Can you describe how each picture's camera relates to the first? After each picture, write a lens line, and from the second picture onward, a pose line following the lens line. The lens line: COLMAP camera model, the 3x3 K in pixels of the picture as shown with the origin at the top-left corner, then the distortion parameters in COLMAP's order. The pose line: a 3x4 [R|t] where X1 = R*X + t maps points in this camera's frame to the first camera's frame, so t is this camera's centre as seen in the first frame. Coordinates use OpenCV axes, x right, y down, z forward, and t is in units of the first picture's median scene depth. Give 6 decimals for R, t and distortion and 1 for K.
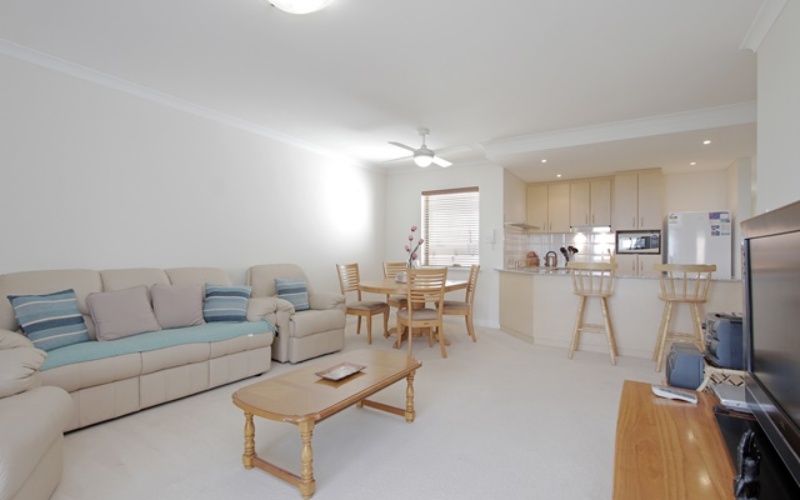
lens RADIAL K [[372.0, 0, 400.6], [0, 372.0, 252.1], [0, 0, 1]] dist [-0.000526, 0.000129]
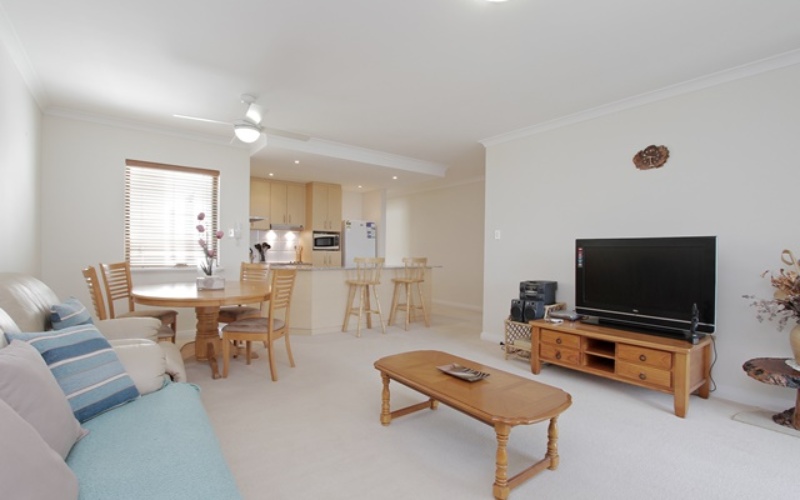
lens RADIAL K [[372.0, 0, 400.6], [0, 372.0, 252.1], [0, 0, 1]] dist [-0.000526, 0.000129]
pose [[0.356606, -0.004405, 0.934244, -0.452657], [-0.010938, 0.999901, 0.008889, -0.002978], [-0.934191, -0.013389, 0.356523, 0.321149]]
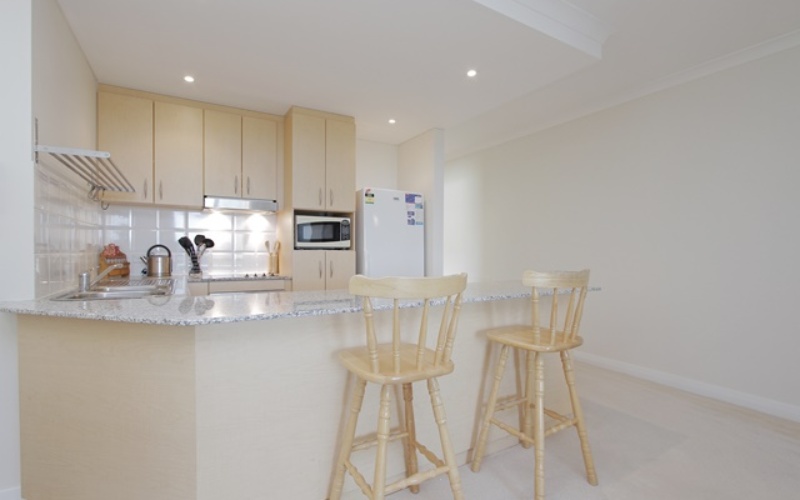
lens RADIAL K [[372.0, 0, 400.6], [0, 372.0, 252.1], [0, 0, 1]] dist [-0.000526, 0.000129]
pose [[0.460849, -0.009918, 0.887423, 0.151529], [0.000044, 0.999938, 0.011153, 0.002286], [-0.887478, -0.005101, 0.460821, 0.611667]]
